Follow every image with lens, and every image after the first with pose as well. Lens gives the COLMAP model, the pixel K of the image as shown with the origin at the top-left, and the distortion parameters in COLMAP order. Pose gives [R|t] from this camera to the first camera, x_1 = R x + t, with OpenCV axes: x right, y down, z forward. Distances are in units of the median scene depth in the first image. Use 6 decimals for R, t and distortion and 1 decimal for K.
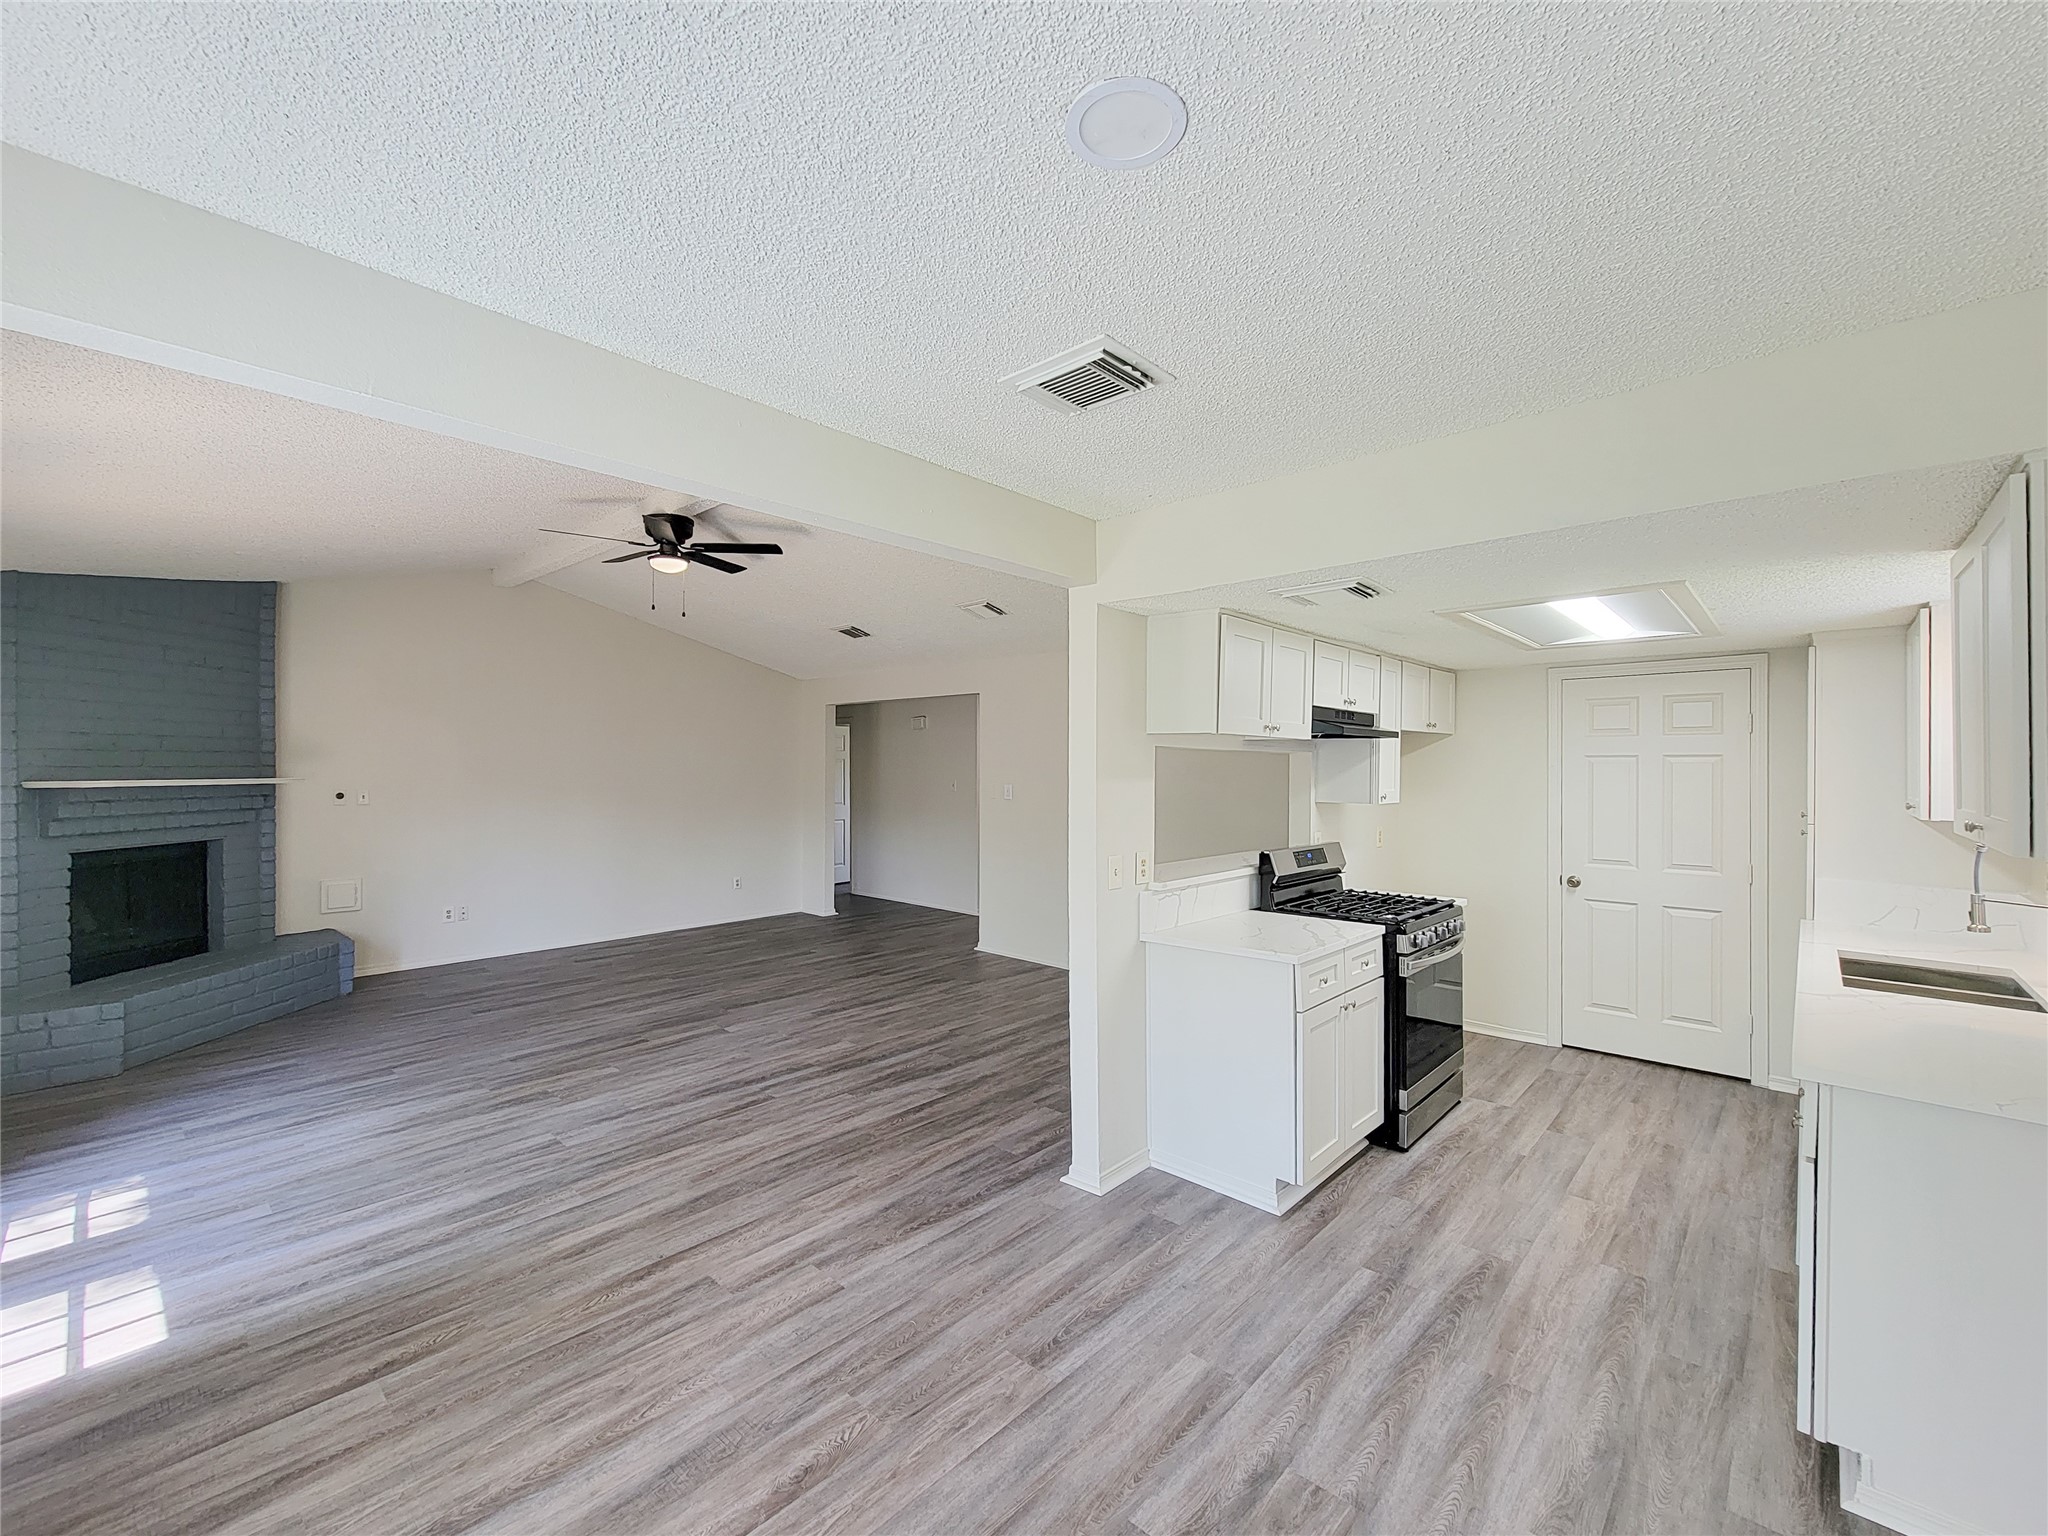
lens RADIAL K [[861.2, 0, 1031.7], [0, 861.2, 765.8], [0, 0, 1]] dist [0.000140, -0.000079]
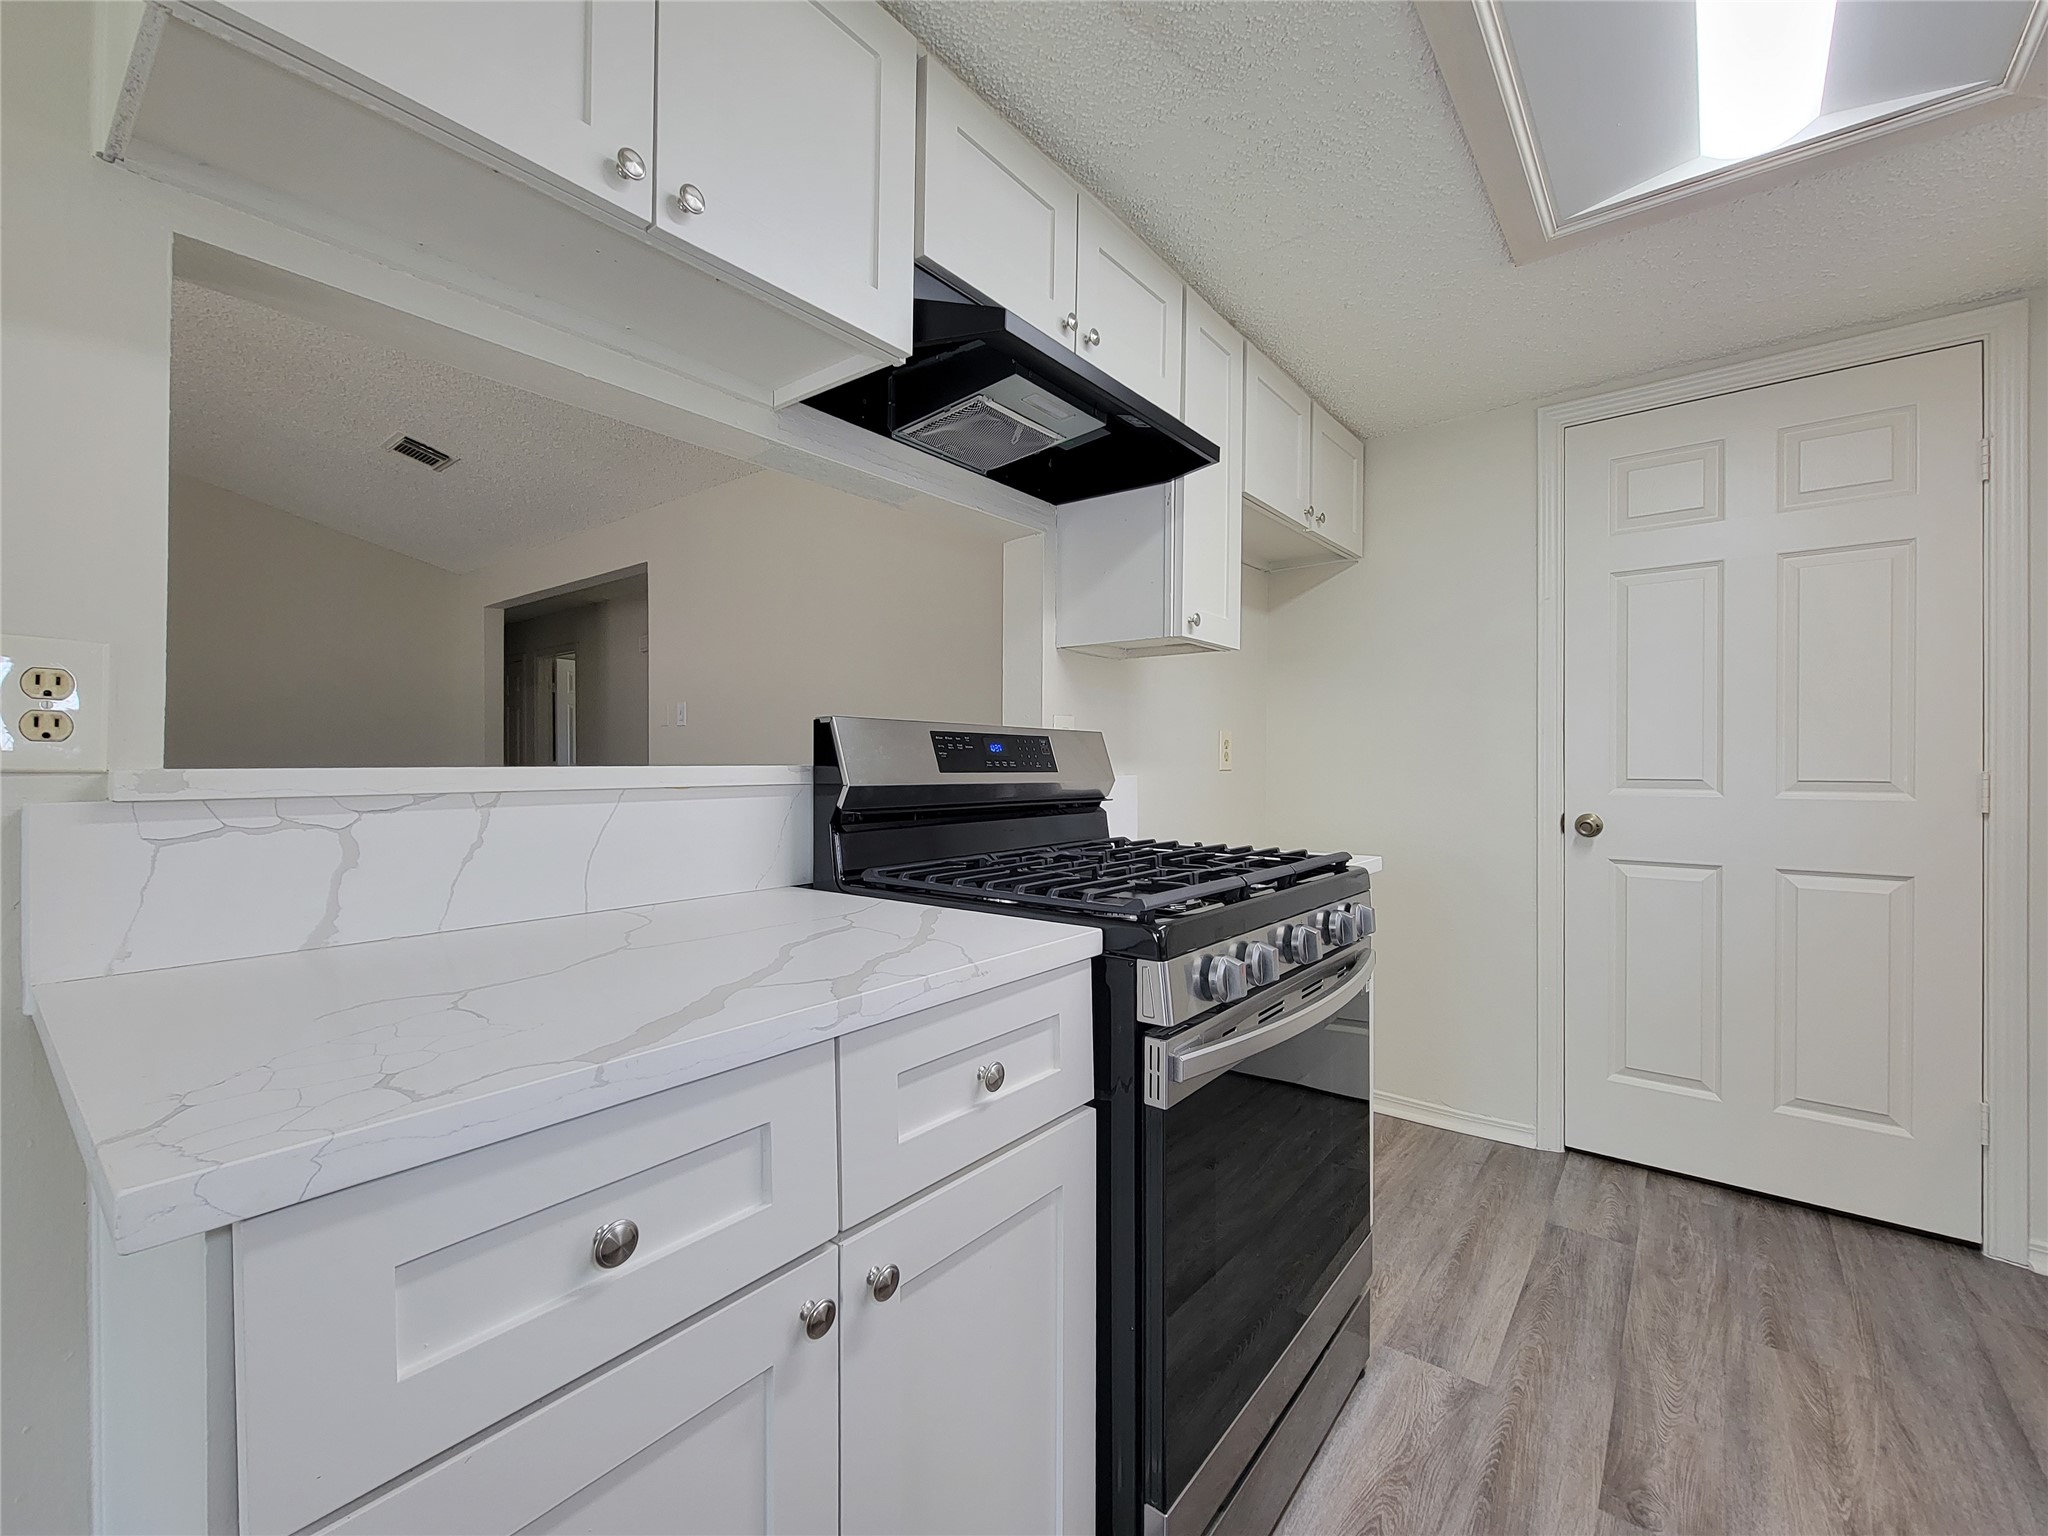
lens RADIAL K [[861.2, 0, 1031.7], [0, 861.2, 765.8], [0, 0, 1]] dist [0.000140, -0.000079]
pose [[0.997295, -0.003041, 0.073433, 0.323231], [0.002281, 0.999943, 0.010432, 0.112969], [-0.073461, -0.010237, 0.997246, 0.630337]]
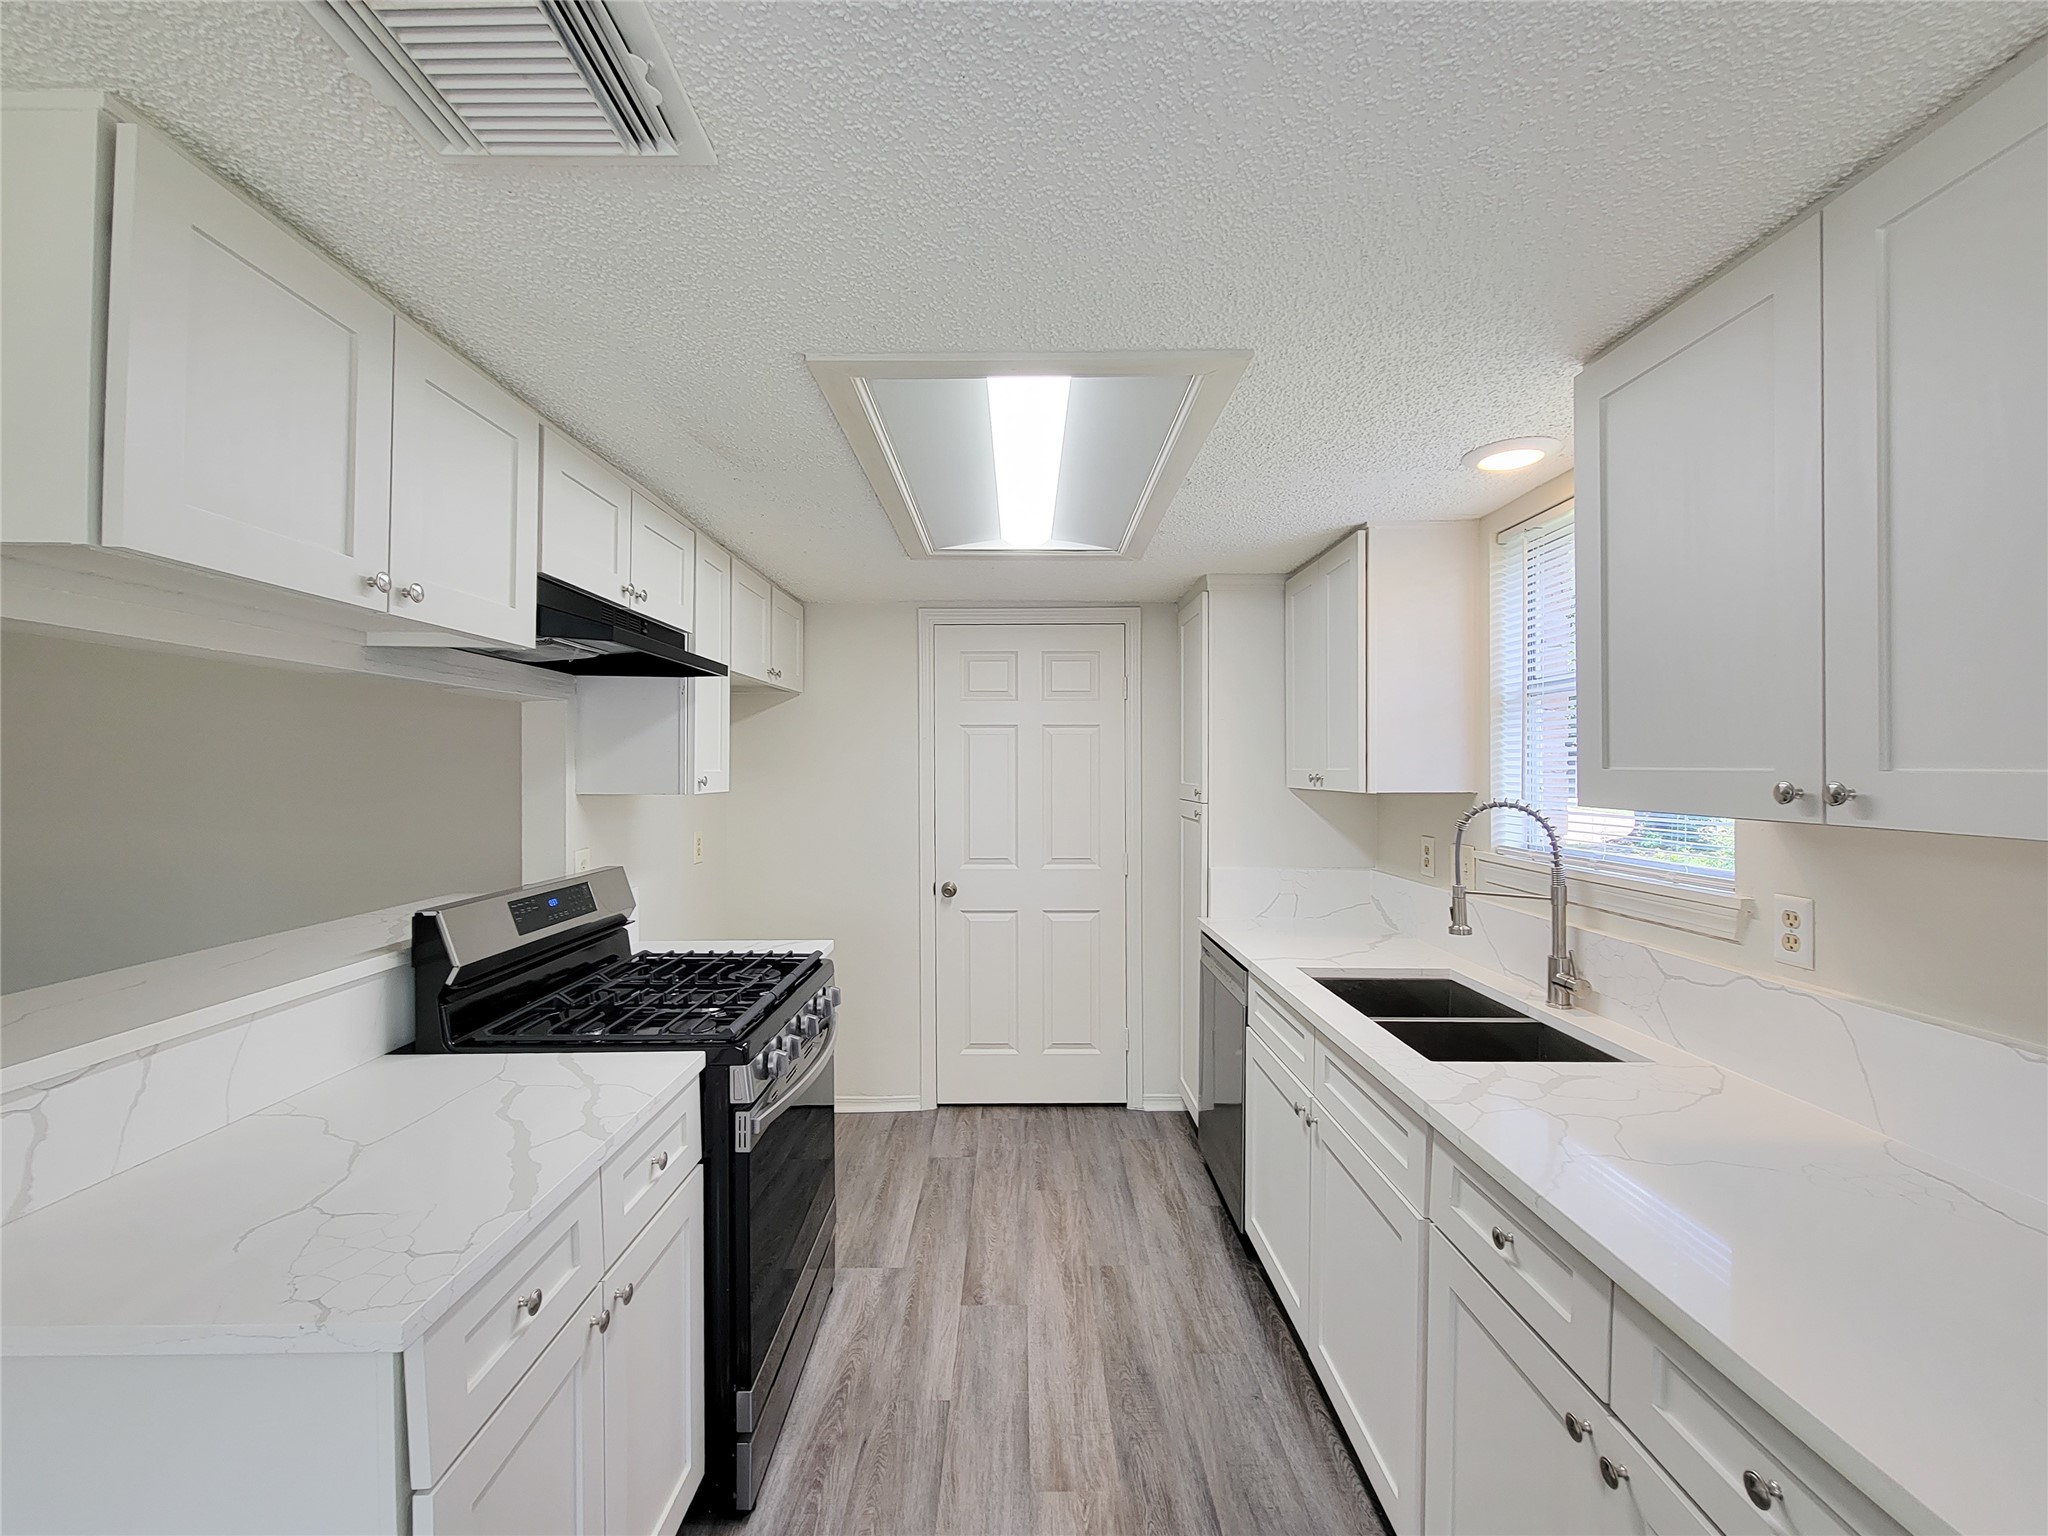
lens RADIAL K [[853.2, 0, 1024.0], [0, 853.2, 768.0], [0, 0, 1]] dist [0.000281, -0.001195]
pose [[0.735784, -0.006433, 0.677186, 0.198794], [0.001820, 0.999970, 0.007522, 0.025193], [-0.677214, -0.004302, 0.735773, 0.479004]]
